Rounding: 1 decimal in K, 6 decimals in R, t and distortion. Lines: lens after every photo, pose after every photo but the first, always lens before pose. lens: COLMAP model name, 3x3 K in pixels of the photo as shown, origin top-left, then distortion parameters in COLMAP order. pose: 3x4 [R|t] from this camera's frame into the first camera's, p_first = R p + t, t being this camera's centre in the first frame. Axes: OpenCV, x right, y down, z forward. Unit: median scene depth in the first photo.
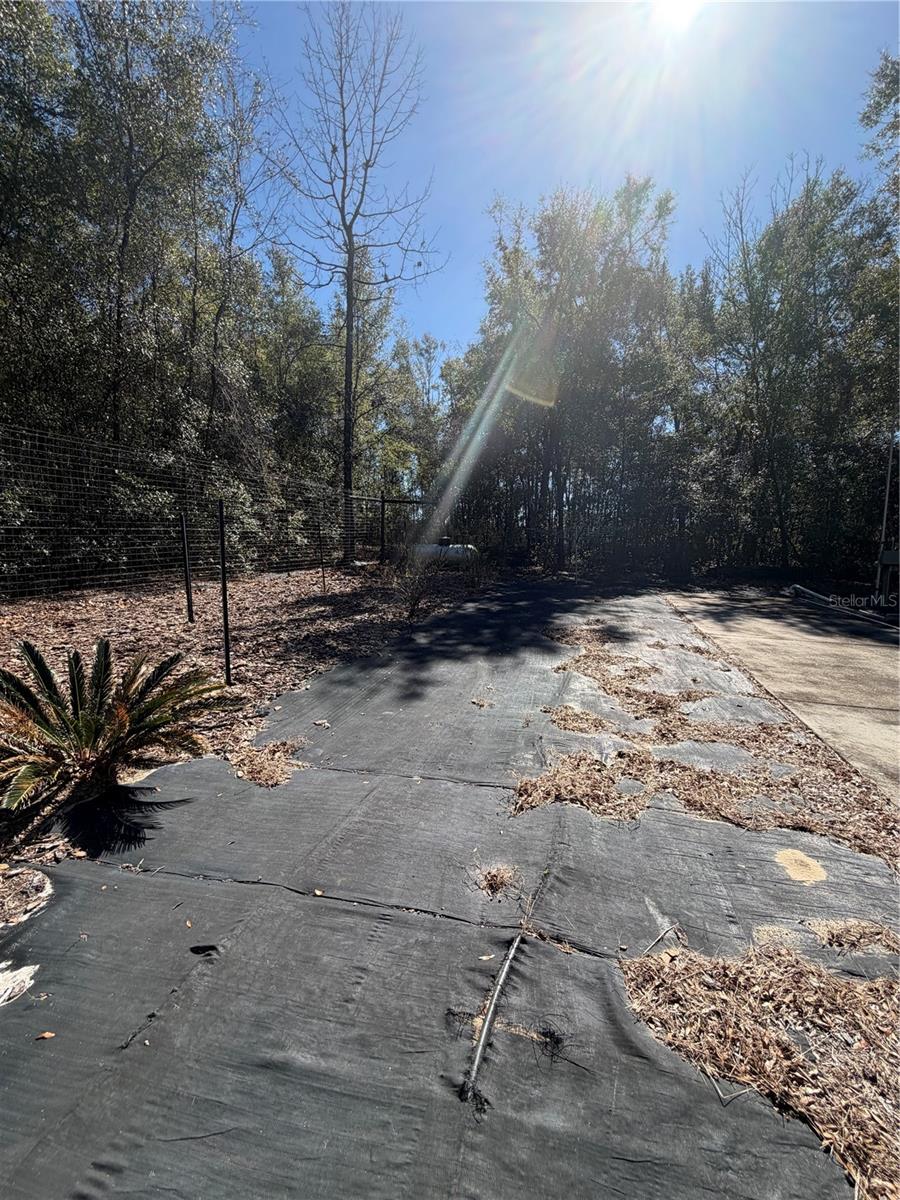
lens RADIAL K [[477.1, 0, 453.0], [0, 477.1, 596.5], [0, 0, 1]] dist [-0.000927, 0.000263]
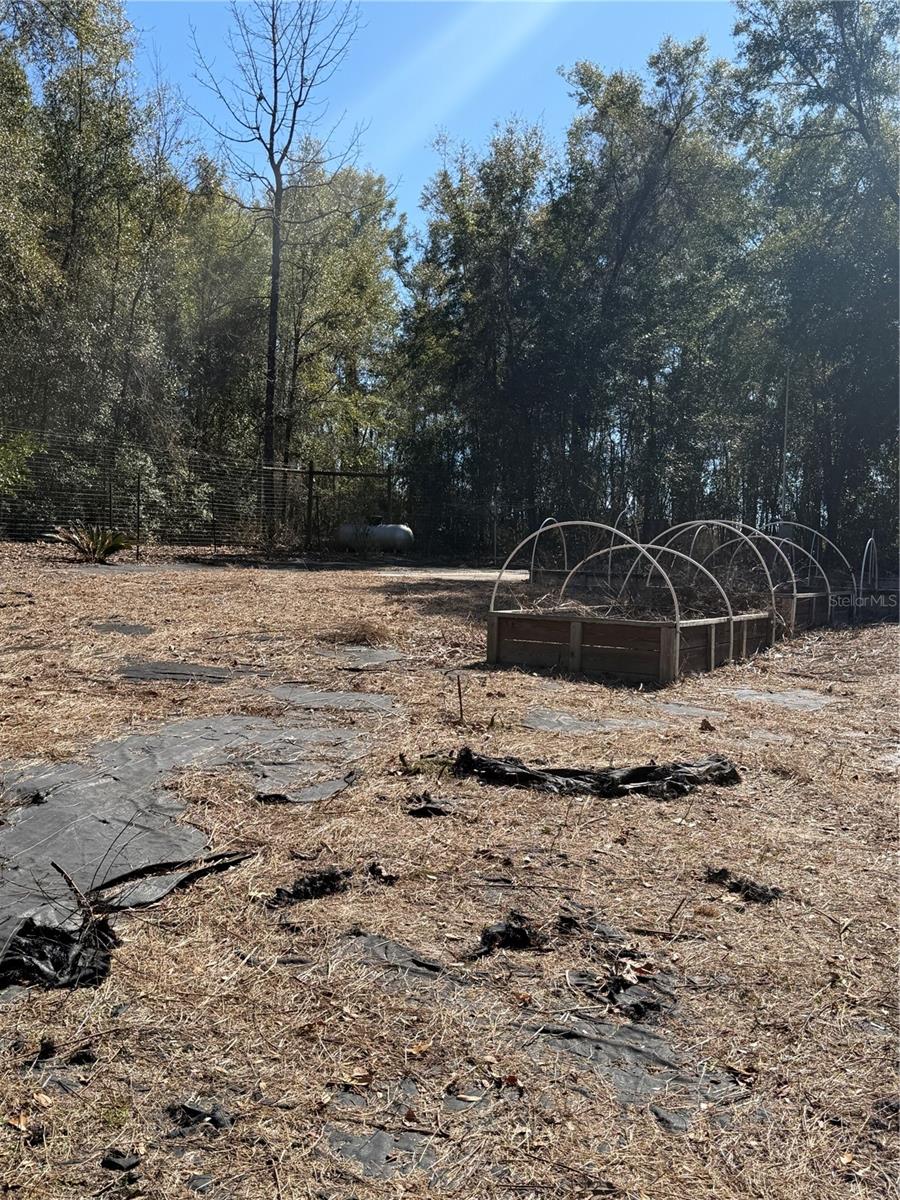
lens RADIAL K [[1258.3, 0, 448.9], [0, 1258.3, 600.9], [0, 0, 1]] dist [0.077620, 0.000000]
pose [[0.985310, 0.017576, -0.169870, 0.554494], [-0.033543, 0.995232, -0.091588, 0.253116], [0.167451, 0.095941, 0.981201, -1.286672]]
